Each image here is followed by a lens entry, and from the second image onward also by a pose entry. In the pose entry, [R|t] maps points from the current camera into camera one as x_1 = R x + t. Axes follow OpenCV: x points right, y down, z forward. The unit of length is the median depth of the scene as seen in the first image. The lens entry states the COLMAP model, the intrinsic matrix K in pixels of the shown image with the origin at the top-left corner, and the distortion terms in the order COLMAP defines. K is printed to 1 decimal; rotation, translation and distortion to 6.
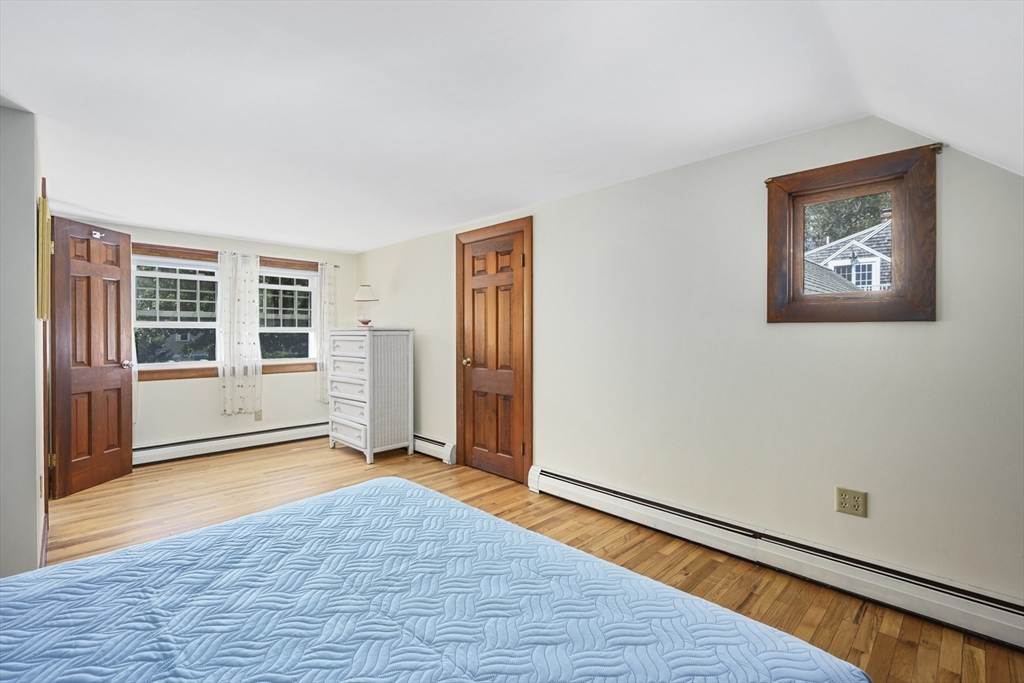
lens RADIAL K [[449.1, 0, 512.3], [0, 449.1, 338.3], [0, 0, 1]] dist [-0.001366, -0.000914]
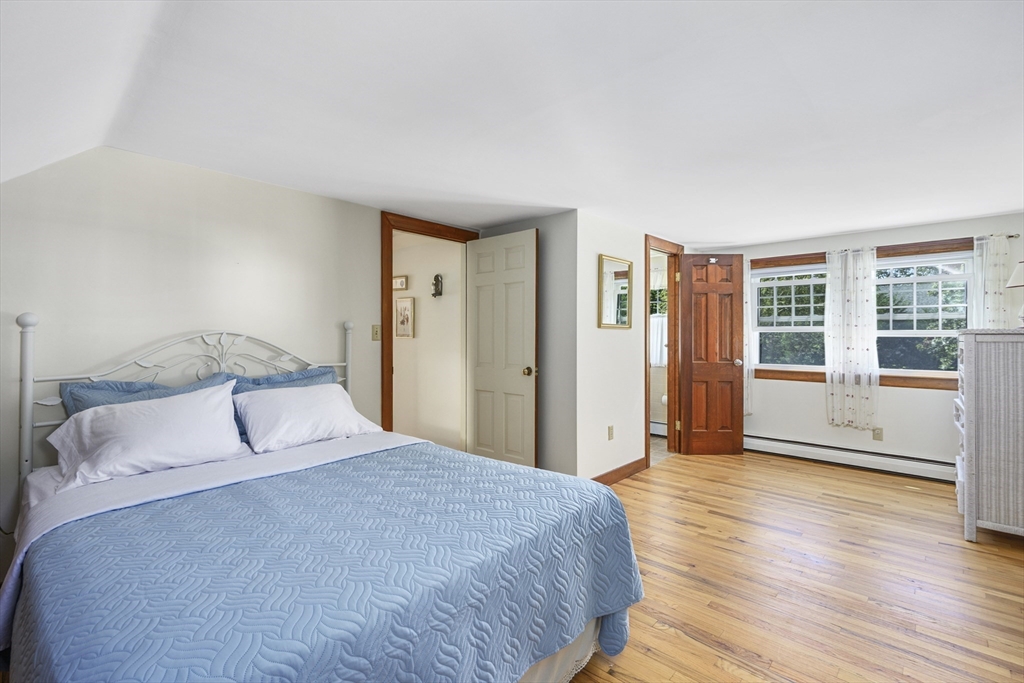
lens RADIAL K [[449.1, 0, 516.9], [0, 449.1, 336.2], [0, 0, 1]] dist [-0.001366, -0.000914]
pose [[0.060833, 0.000989, -0.998147, 0.288196], [-0.016548, 0.999863, -0.000018, -0.002812], [0.998011, 0.016519, 0.060841, 0.315715]]
